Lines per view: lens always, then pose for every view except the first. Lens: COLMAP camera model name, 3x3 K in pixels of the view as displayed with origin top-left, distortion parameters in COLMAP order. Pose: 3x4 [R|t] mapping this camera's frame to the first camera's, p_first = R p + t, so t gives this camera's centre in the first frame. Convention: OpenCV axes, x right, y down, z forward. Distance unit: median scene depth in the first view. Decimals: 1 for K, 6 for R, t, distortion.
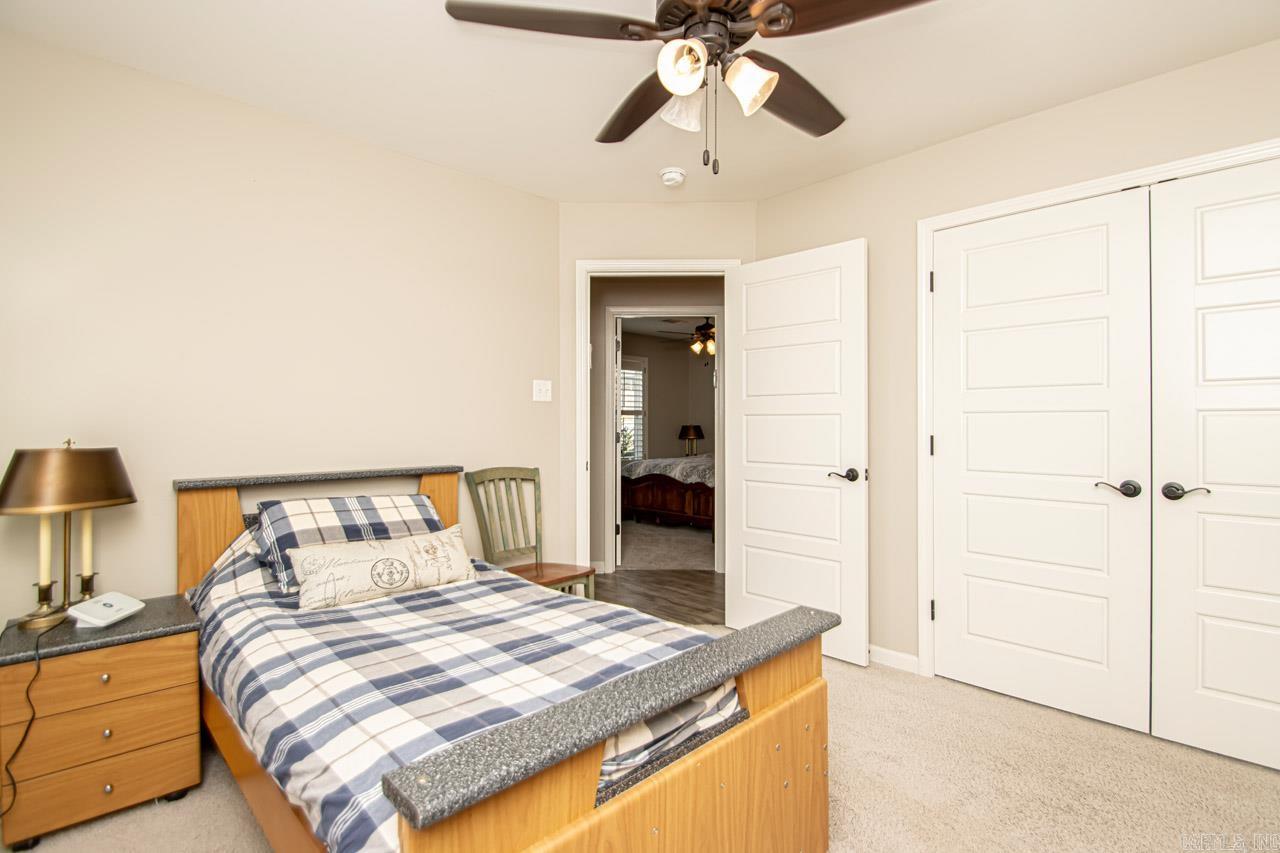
lens RADIAL K [[606.2, 0, 652.6], [0, 606.2, 415.2], [0, 0, 1]] dist [0.012296, -0.015332]
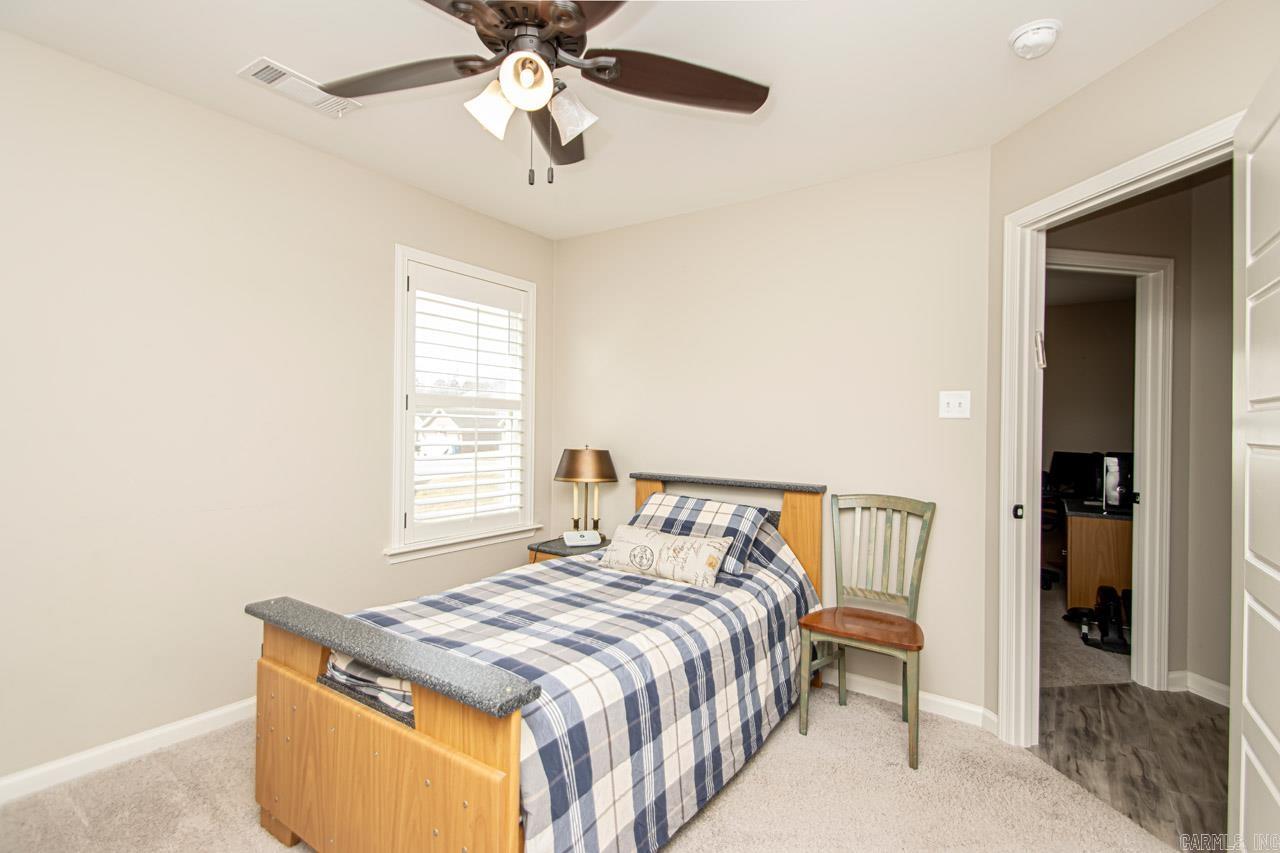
lens RADIAL K [[606.2, 0, 649.1], [0, 606.2, 429.1], [0, 0, 1]] dist [0.012296, -0.015332]
pose [[0.186307, 0.011125, -0.982429, 0.944677], [-0.009011, 0.999913, 0.009614, -0.023430], [0.982450, 0.007061, 0.186391, 0.902056]]
